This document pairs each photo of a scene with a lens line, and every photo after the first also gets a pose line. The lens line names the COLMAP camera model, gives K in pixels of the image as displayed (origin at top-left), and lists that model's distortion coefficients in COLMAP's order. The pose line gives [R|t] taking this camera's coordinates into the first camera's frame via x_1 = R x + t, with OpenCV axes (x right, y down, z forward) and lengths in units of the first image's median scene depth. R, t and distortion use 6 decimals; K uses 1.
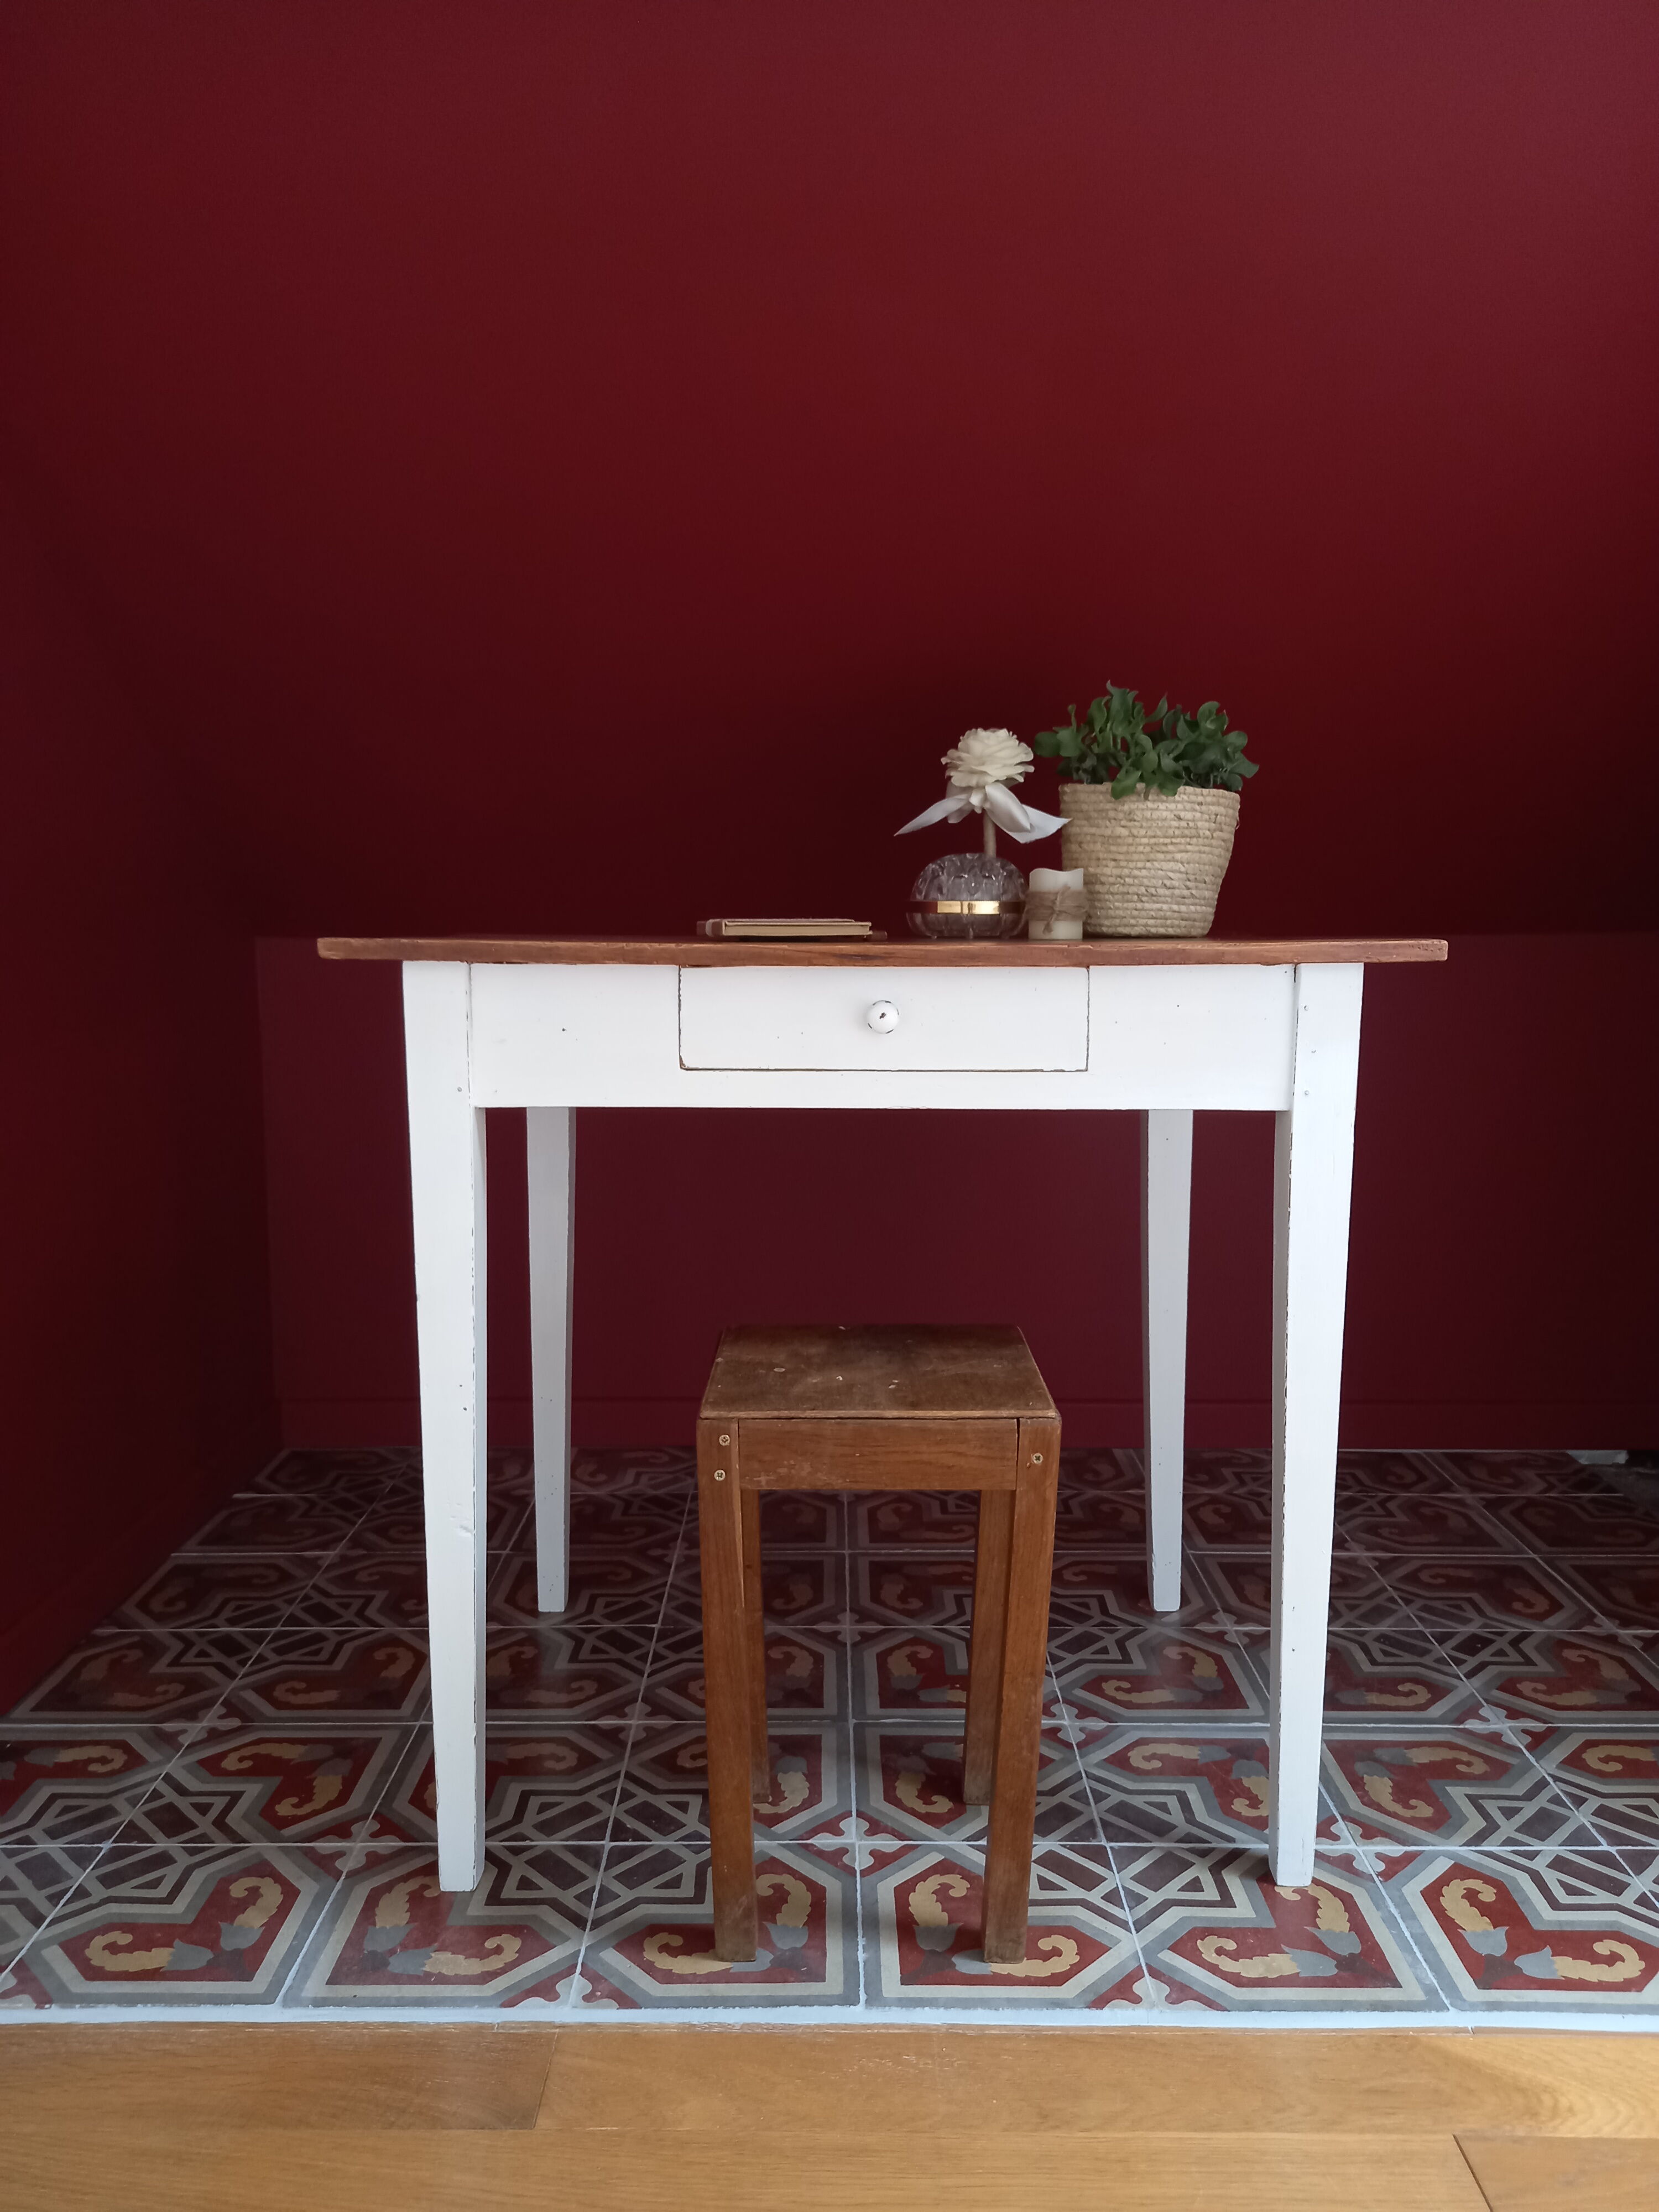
lens RADIAL K [[1606.8, 0, 848.8], [0, 1606.8, 1107.5], [0, 0, 1]] dist [0.023652, -0.013448]
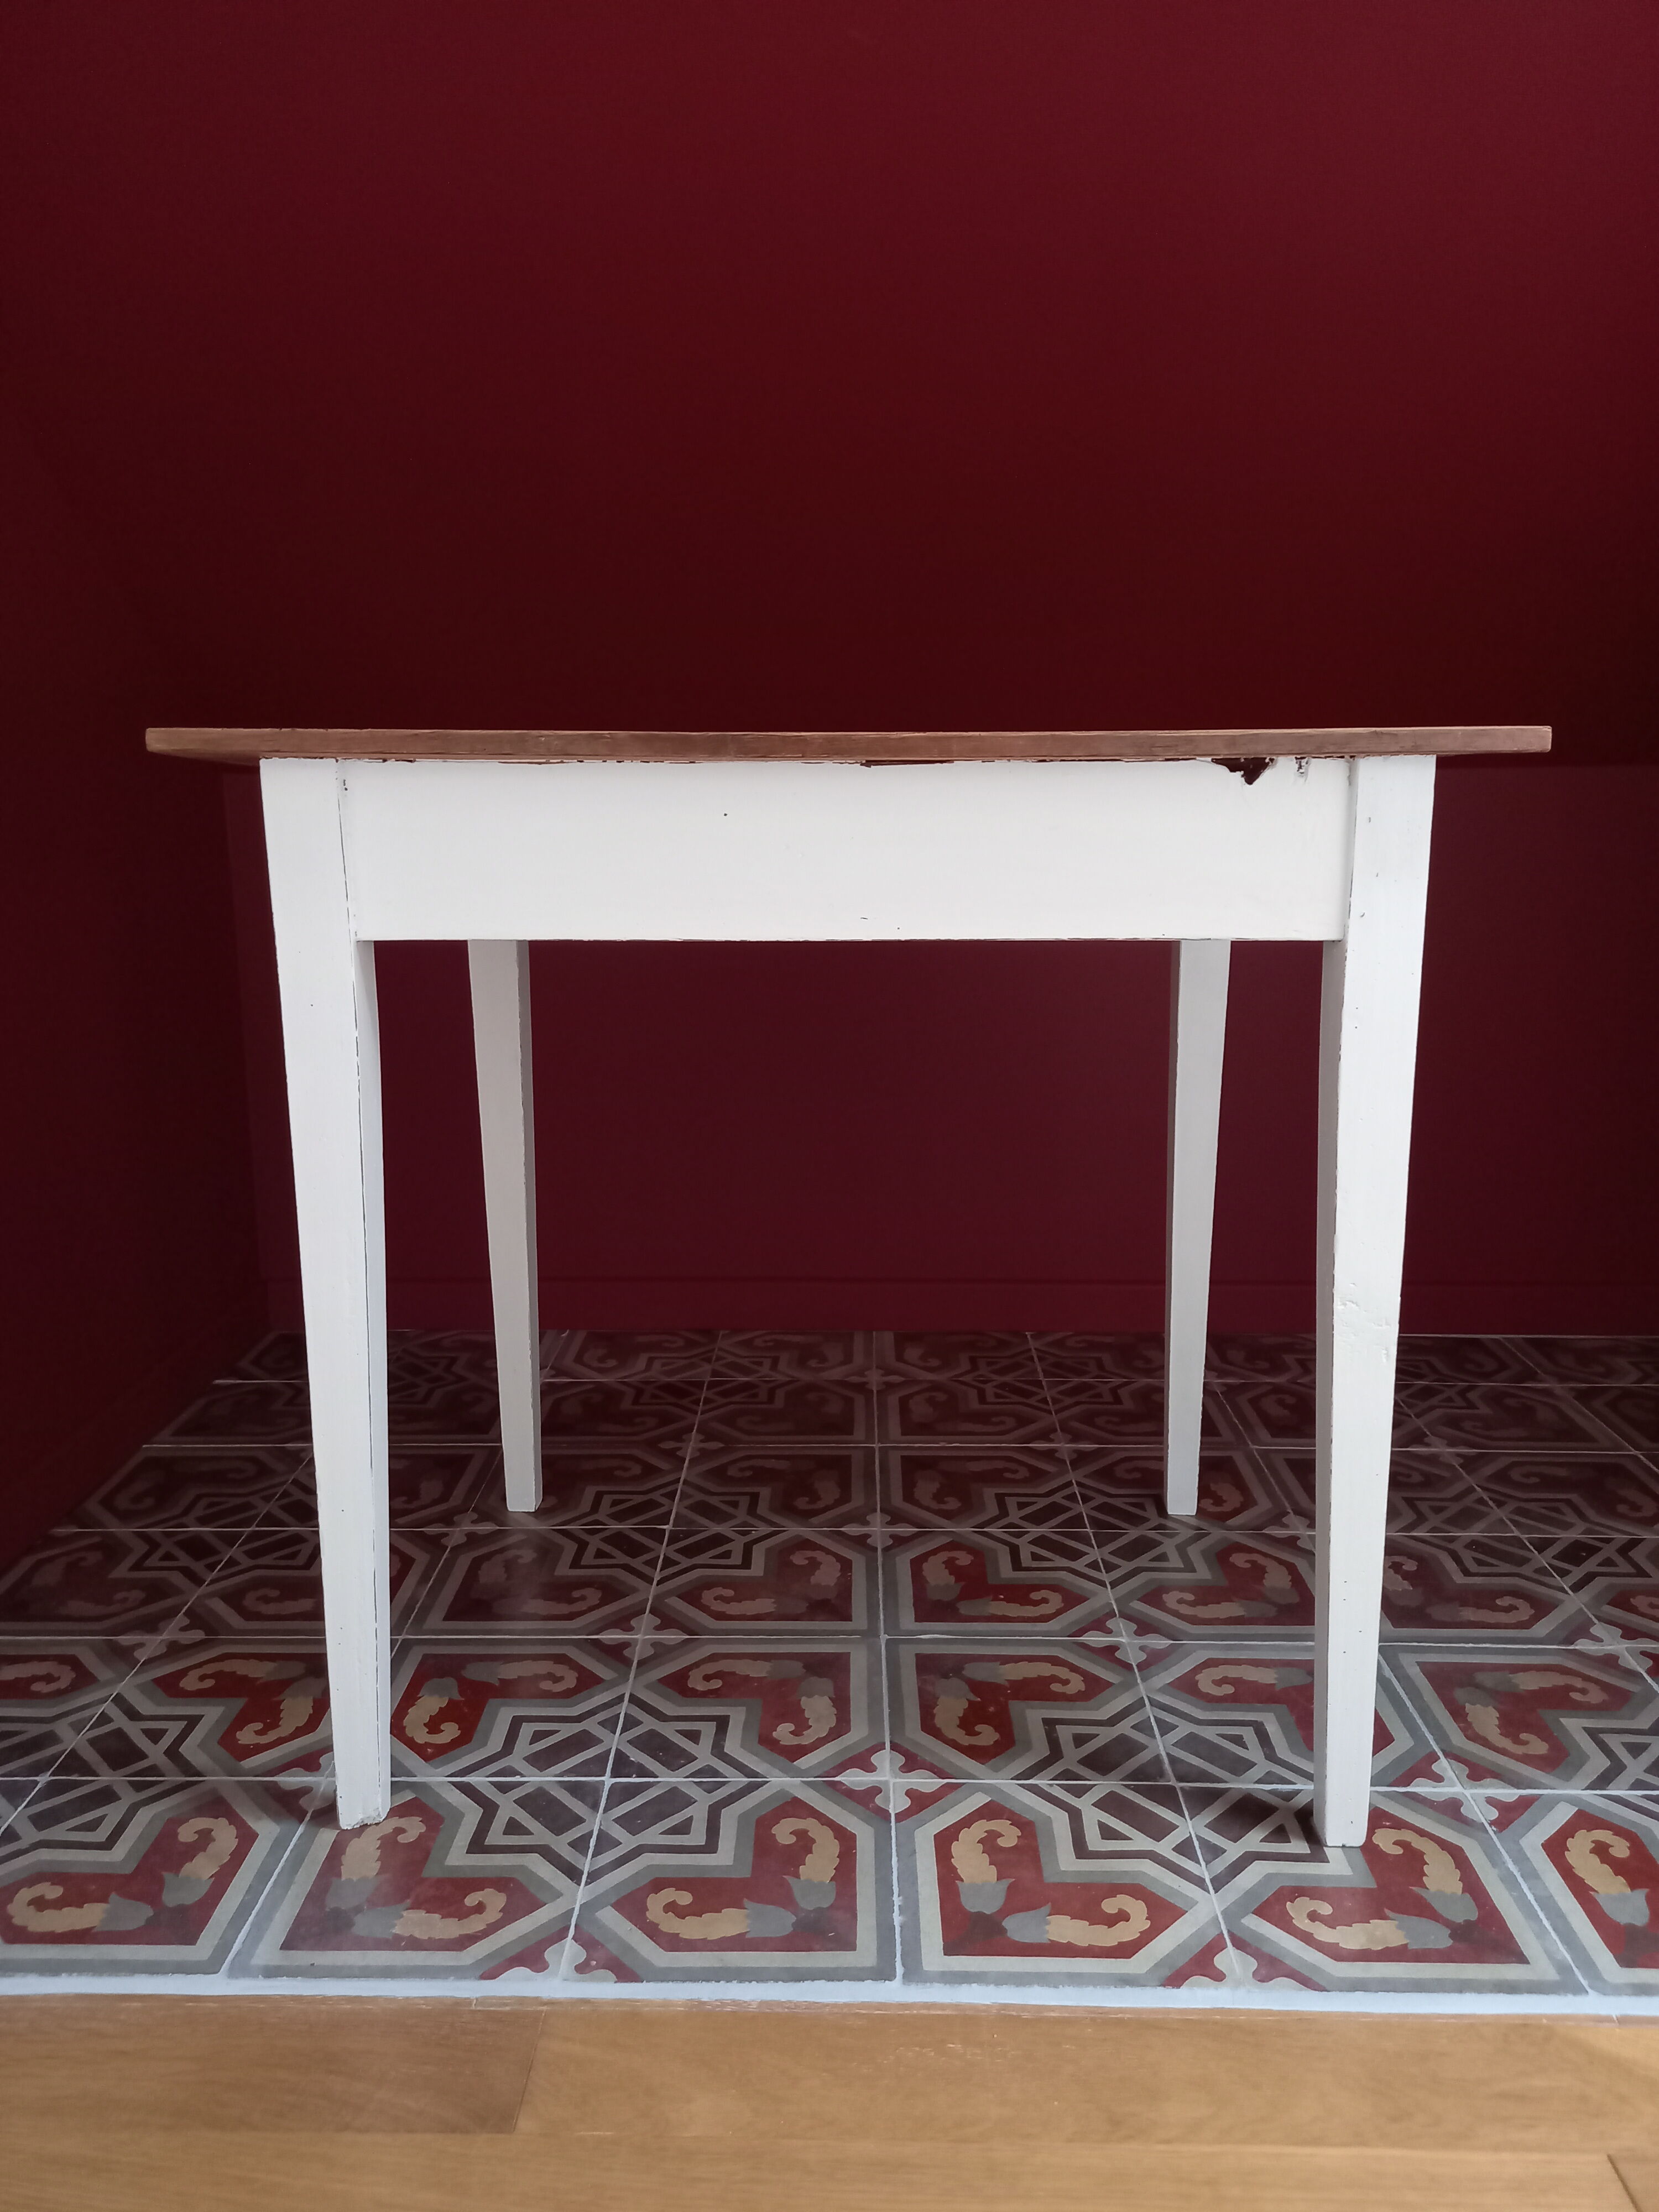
lens RADIAL K [[1606.8, 0, 846.3], [0, 1606.8, 1067.5], [0, 0, 1]] dist [0.023652, -0.013448]
pose [[0.999855, -0.000543, -0.017033, -0.003923], [0.001377, 0.998797, 0.049008, 0.023318], [0.016986, -0.049024, 0.998653, 0.134688]]
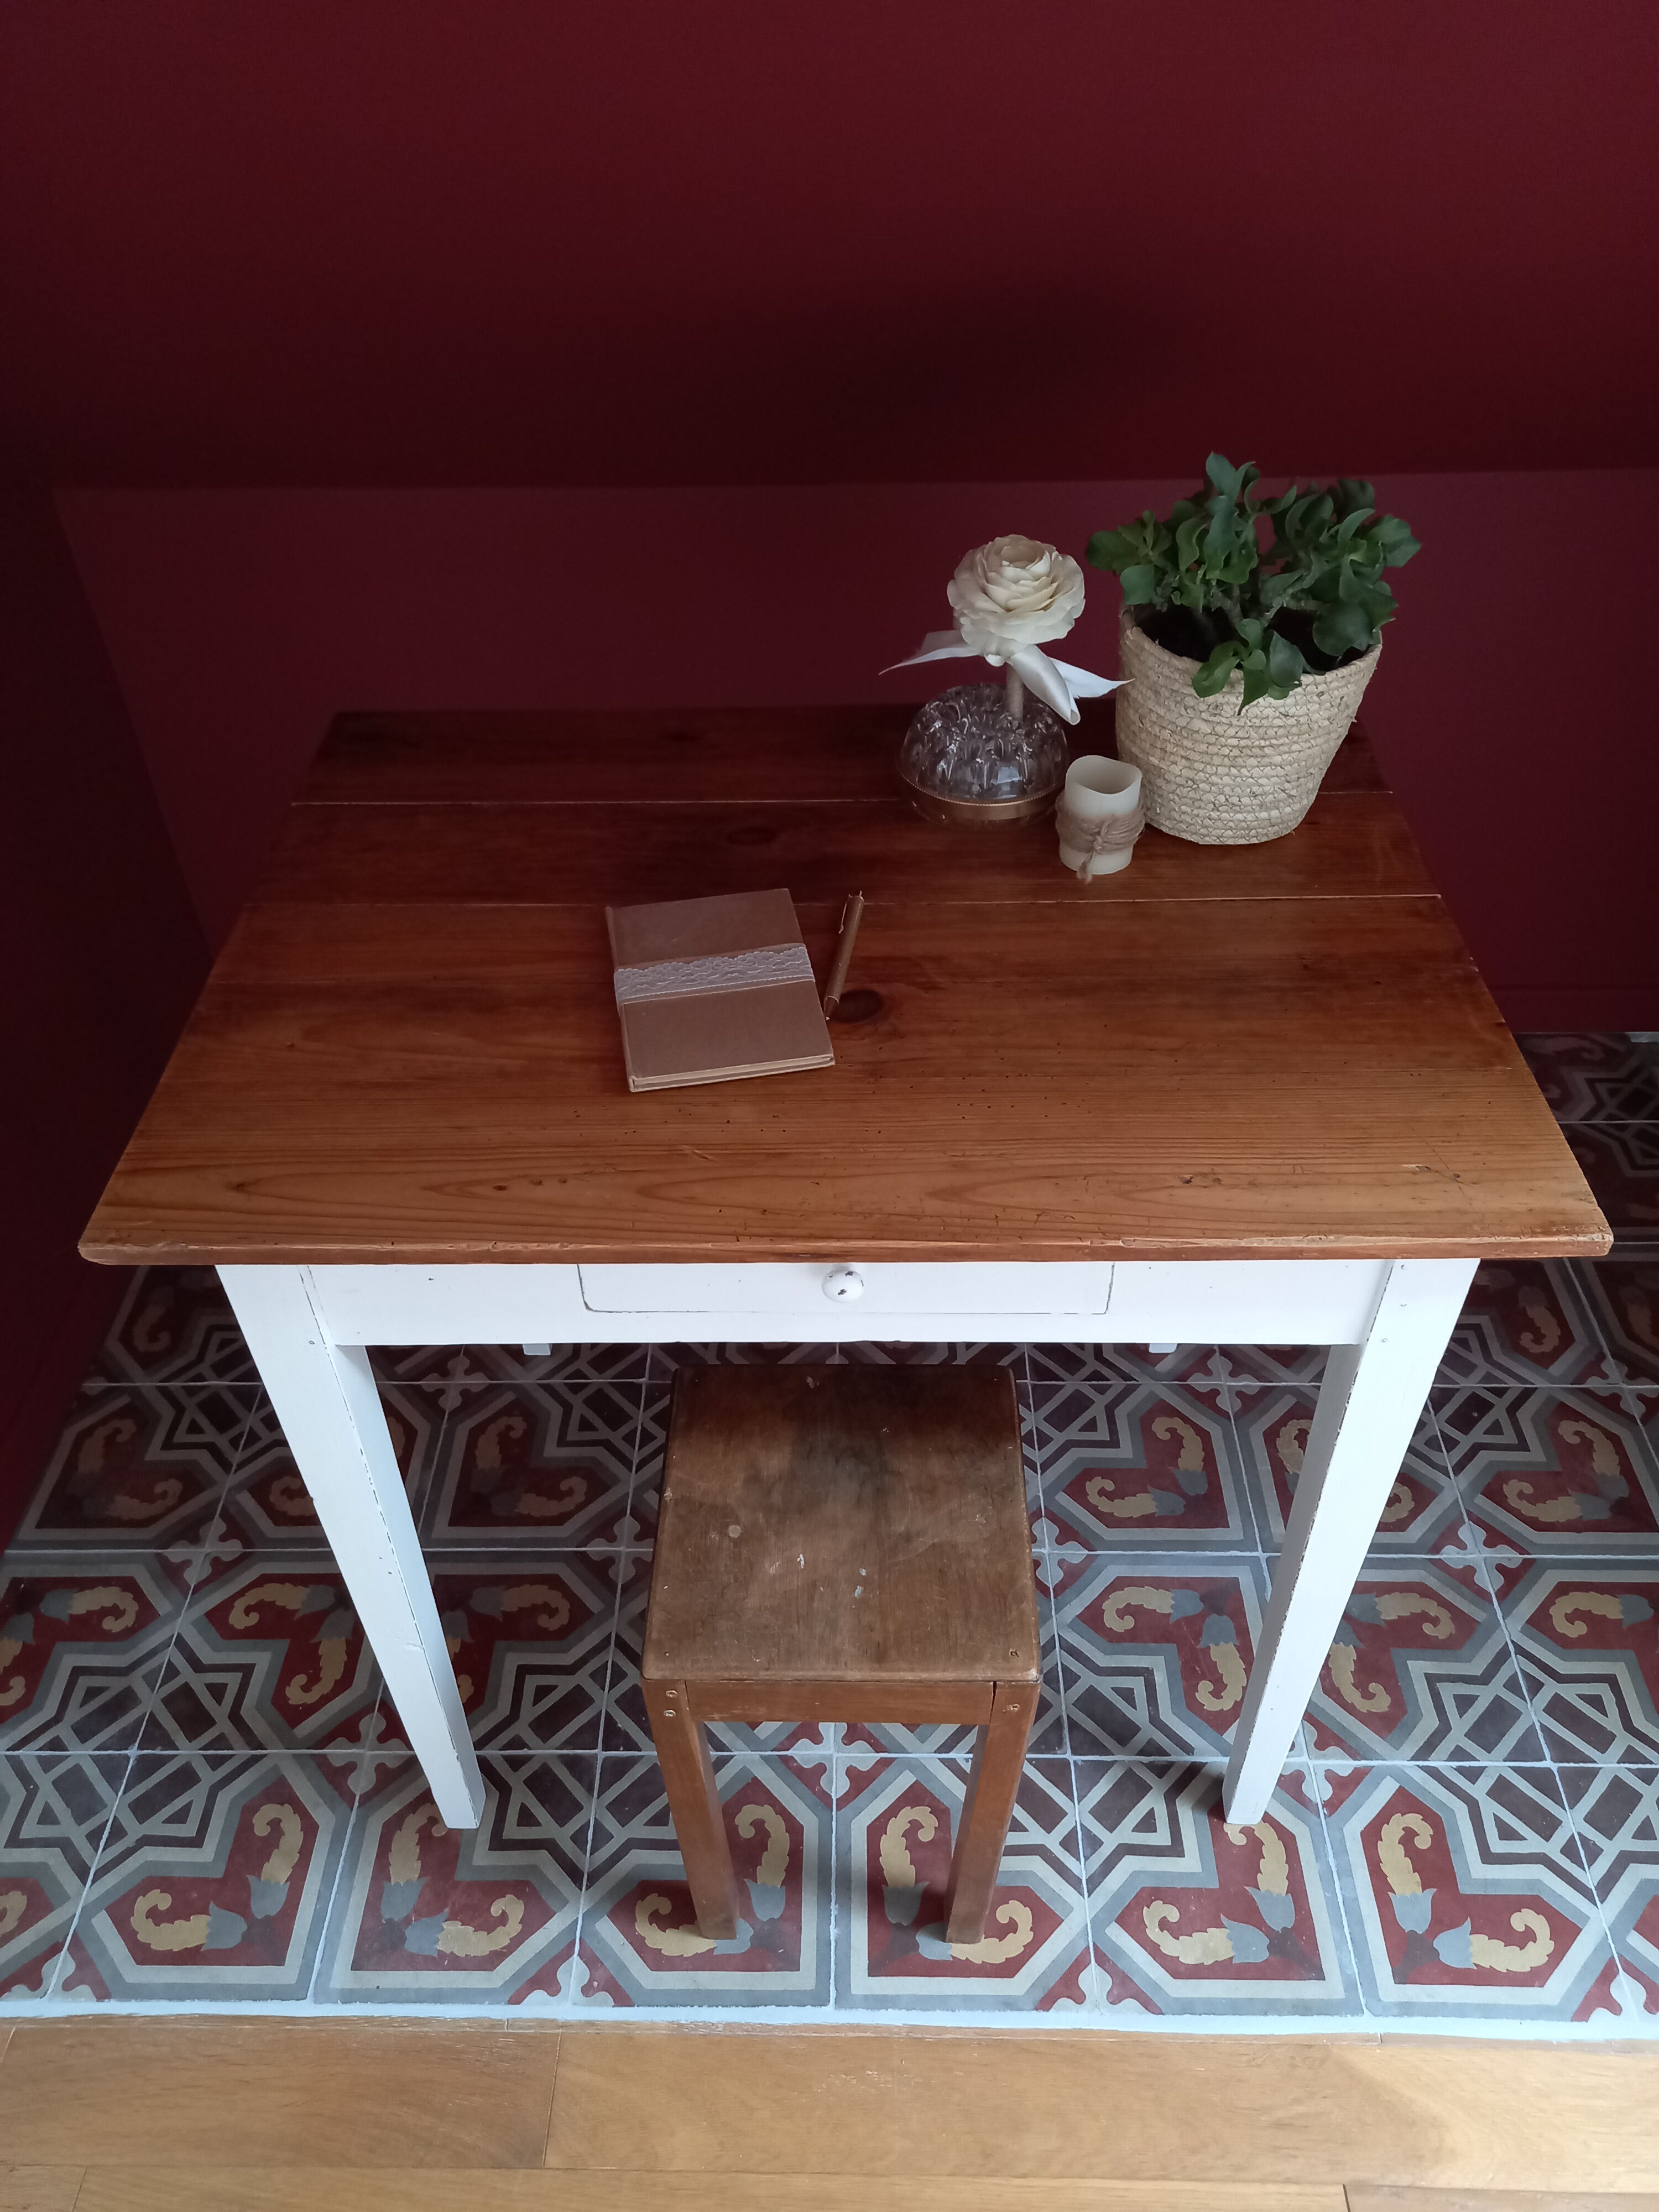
lens RADIAL K [[1606.8, 0, 845.5], [0, 1606.8, 1050.3], [0, 0, 1]] dist [0.023652, -0.013448]
pose [[0.999709, 0.000923, -0.024106, 0.035626], [0.012954, 0.822425, 0.568726, -0.502335], [0.020350, -0.568873, 0.822174, 0.374519]]
